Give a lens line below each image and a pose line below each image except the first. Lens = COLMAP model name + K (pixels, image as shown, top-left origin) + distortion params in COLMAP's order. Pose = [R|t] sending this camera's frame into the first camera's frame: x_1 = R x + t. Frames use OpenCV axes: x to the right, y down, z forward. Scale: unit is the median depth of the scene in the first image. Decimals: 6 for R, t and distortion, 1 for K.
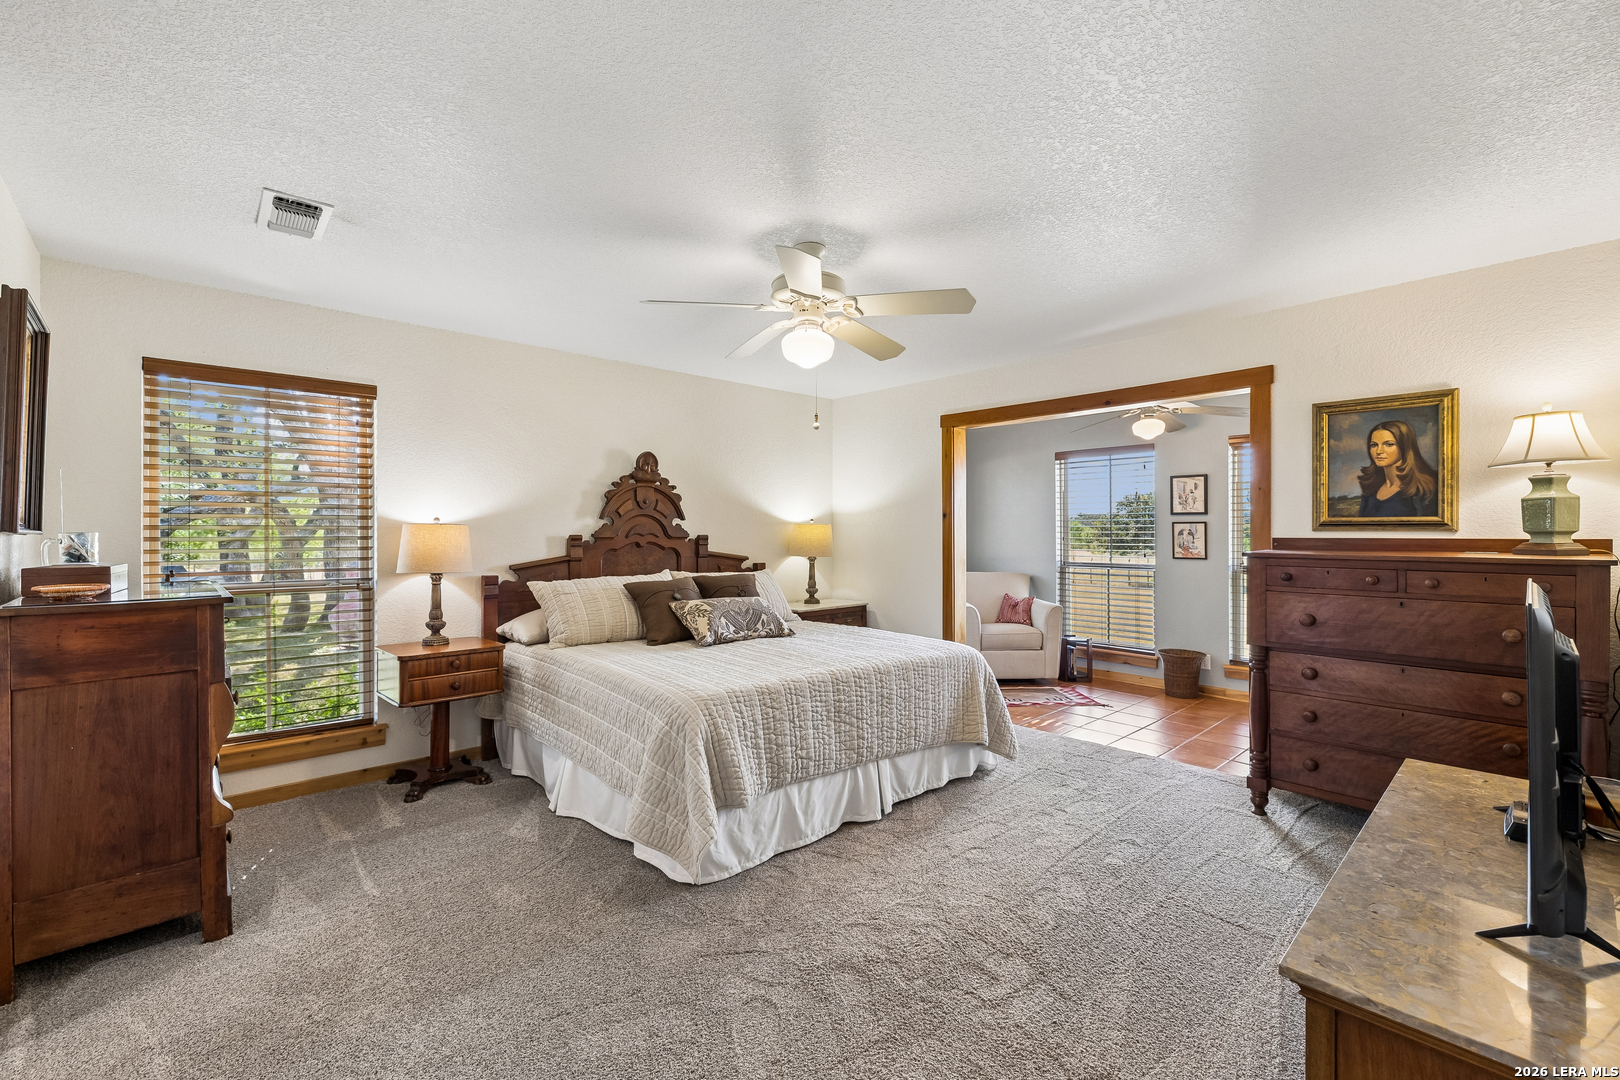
lens RADIAL K [[707.1, 0, 806.5], [0, 707.1, 531.4], [0, 0, 1]] dist [-0.000524, -0.000010]
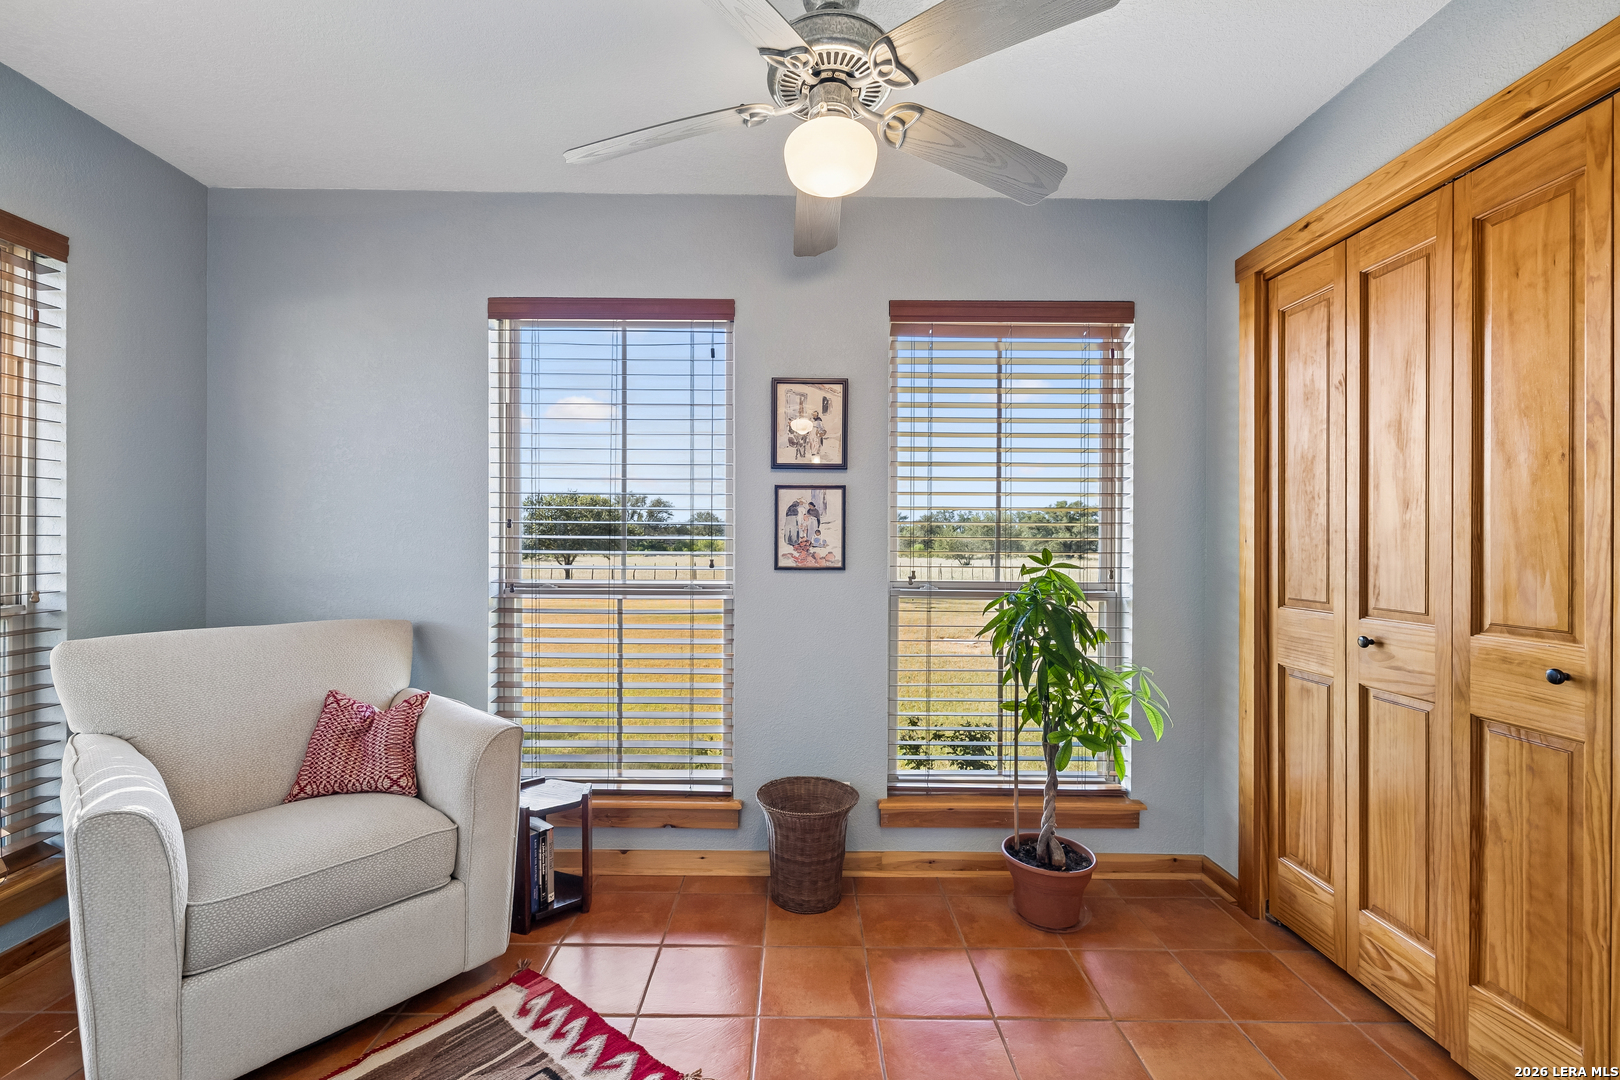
lens RADIAL K [[707.1, 0, 808.5], [0, 707.1, 532.7], [0, 0, 1]] dist [-0.000524, -0.000010]
pose [[0.680300, 0.006191, 0.732908, 0.200070], [-0.007383, 0.999971, -0.001593, 0.015326], [-0.732897, -0.004328, 0.680326, 0.643087]]
